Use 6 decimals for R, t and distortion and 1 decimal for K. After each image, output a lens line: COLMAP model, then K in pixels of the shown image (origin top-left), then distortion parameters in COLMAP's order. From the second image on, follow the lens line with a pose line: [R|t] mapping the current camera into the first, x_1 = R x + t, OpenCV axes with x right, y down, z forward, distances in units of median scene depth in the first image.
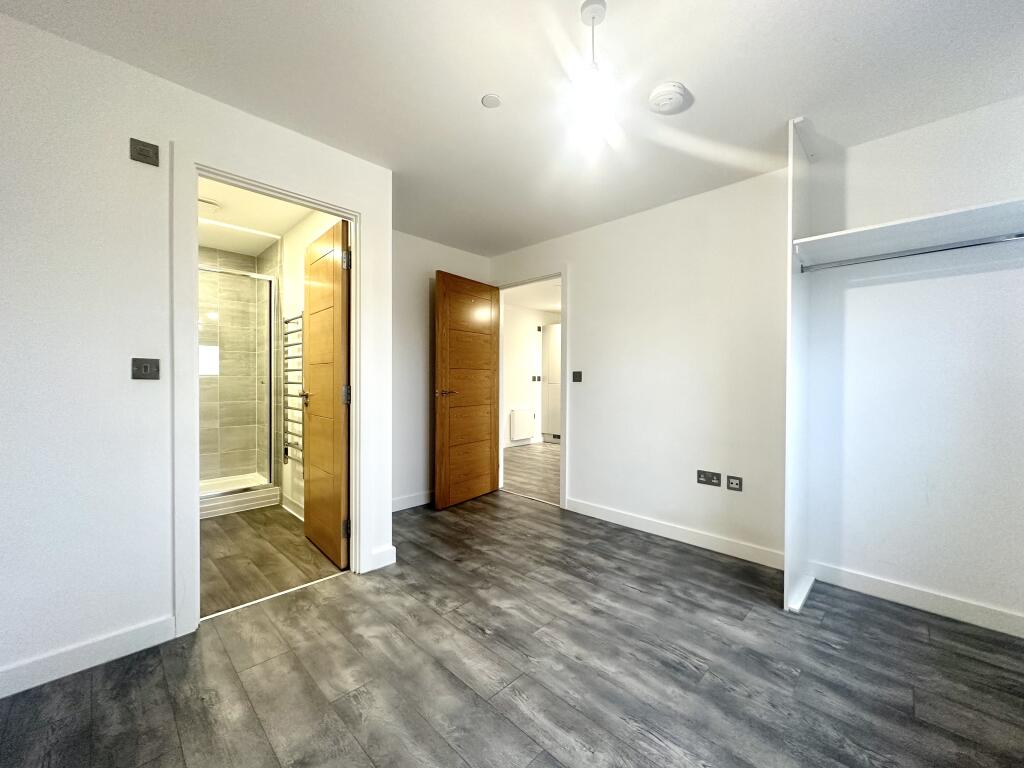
lens RADIAL K [[406.3, 0, 512.0], [0, 406.3, 384.0], [0, 0, 1]] dist [-0.000227, 0.000010]
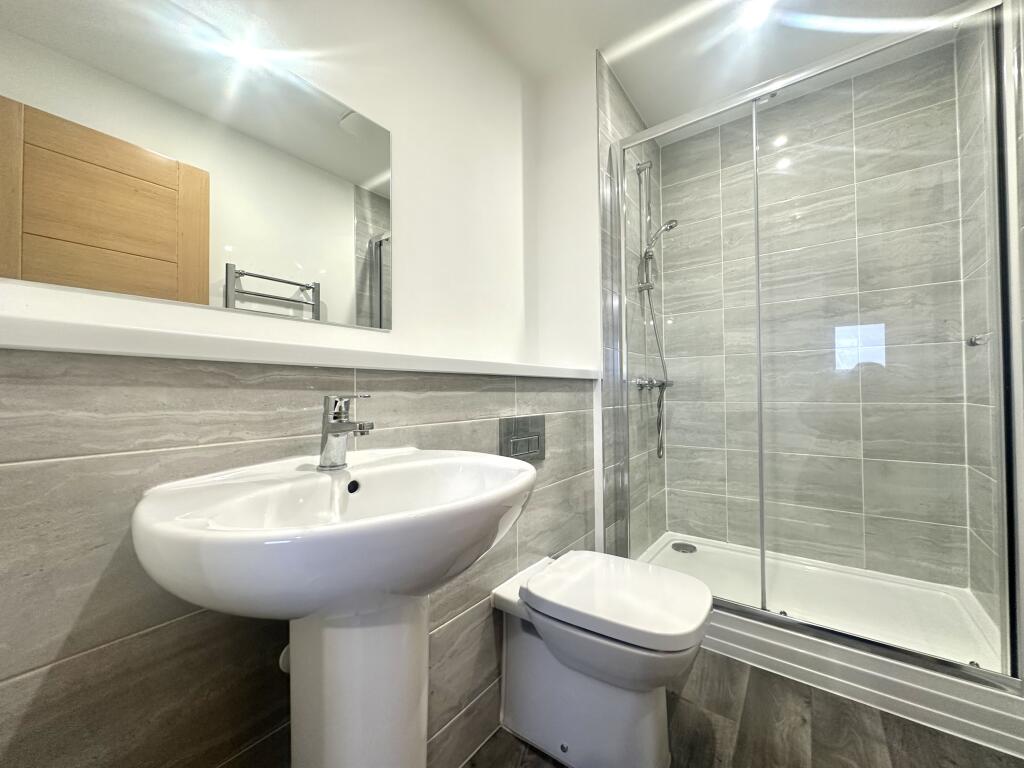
lens RADIAL K [[406.3, 0, 512.0], [0, 406.3, 384.0], [0, 0, 1]] dist [-0.000227, 0.000010]
pose [[0.123193, -0.016859, -0.992239, -0.315229], [-0.003015, 0.999845, -0.017362, 0.032436], [0.992378, 0.005131, 0.123123, 0.548132]]
